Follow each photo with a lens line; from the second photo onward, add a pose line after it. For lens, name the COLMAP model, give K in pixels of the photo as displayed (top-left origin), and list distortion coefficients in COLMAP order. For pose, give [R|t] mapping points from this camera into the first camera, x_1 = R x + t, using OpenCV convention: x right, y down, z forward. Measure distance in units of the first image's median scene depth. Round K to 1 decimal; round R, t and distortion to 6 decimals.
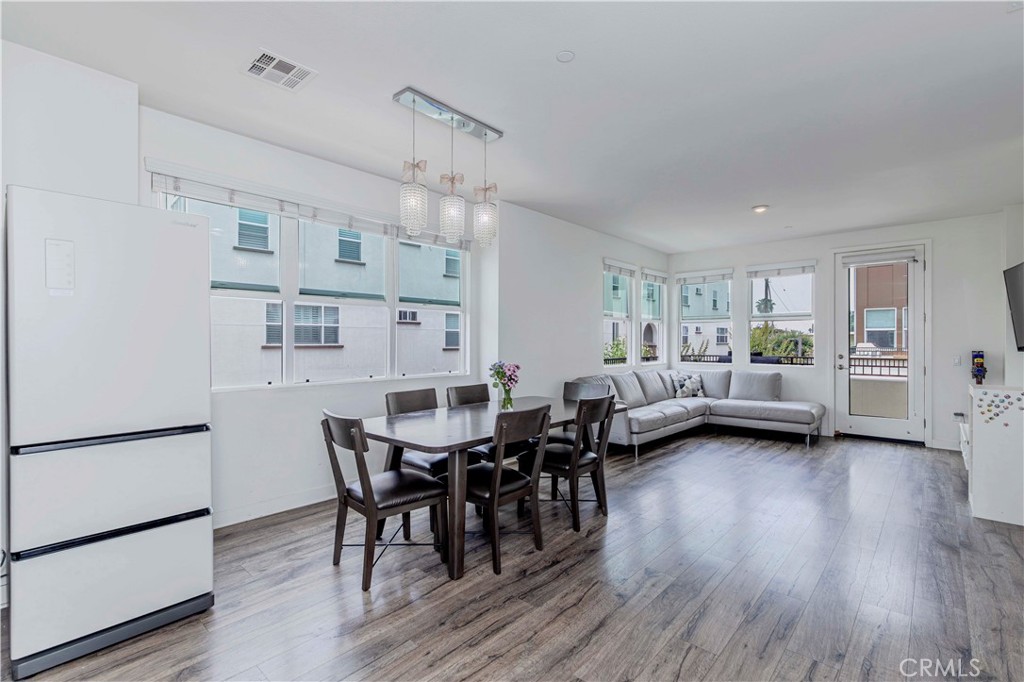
lens RADIAL K [[478.9, 0, 512.0], [0, 478.9, 341.0], [0, 0, 1]] dist [-0.001925, -0.000237]
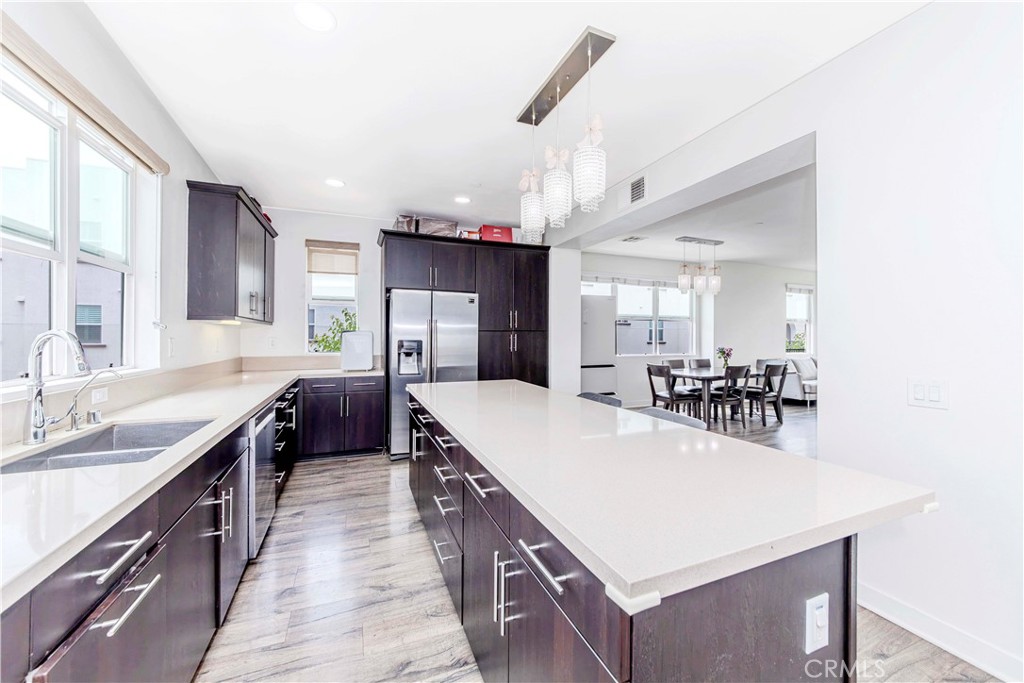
lens RADIAL K [[372.5, 0, 503.1], [0, 372.5, 336.4], [0, 0, 1]] dist [0.000832, -0.000037]
pose [[0.887374, 0.001575, -0.461047, -0.084629], [-0.001622, 0.999999, 0.000296, -0.002208], [0.461047, 0.000485, 0.887375, -0.644687]]
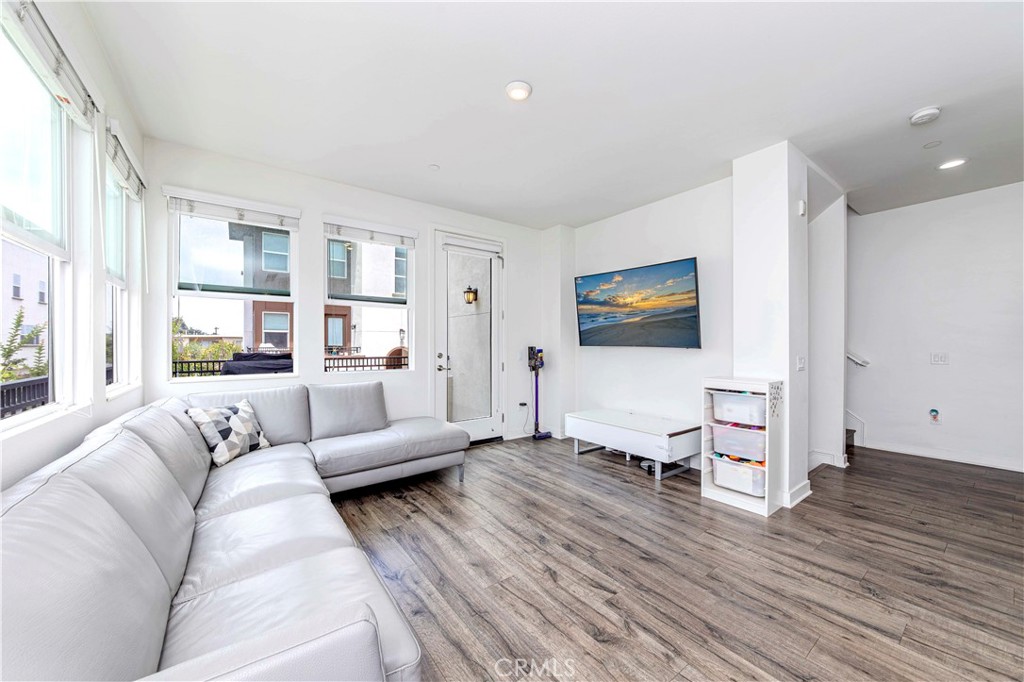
lens RADIAL K [[380.1, 0, 512.0], [0, 380.1, 341.0], [0, 0, 1]] dist [-0.000818, -0.000064]
pose [[0.205381, 0.003930, 0.978674, 0.068997], [0.003670, 0.999982, -0.004786, 0.011615], [-0.978675, 0.004574, 0.205363, 0.743218]]
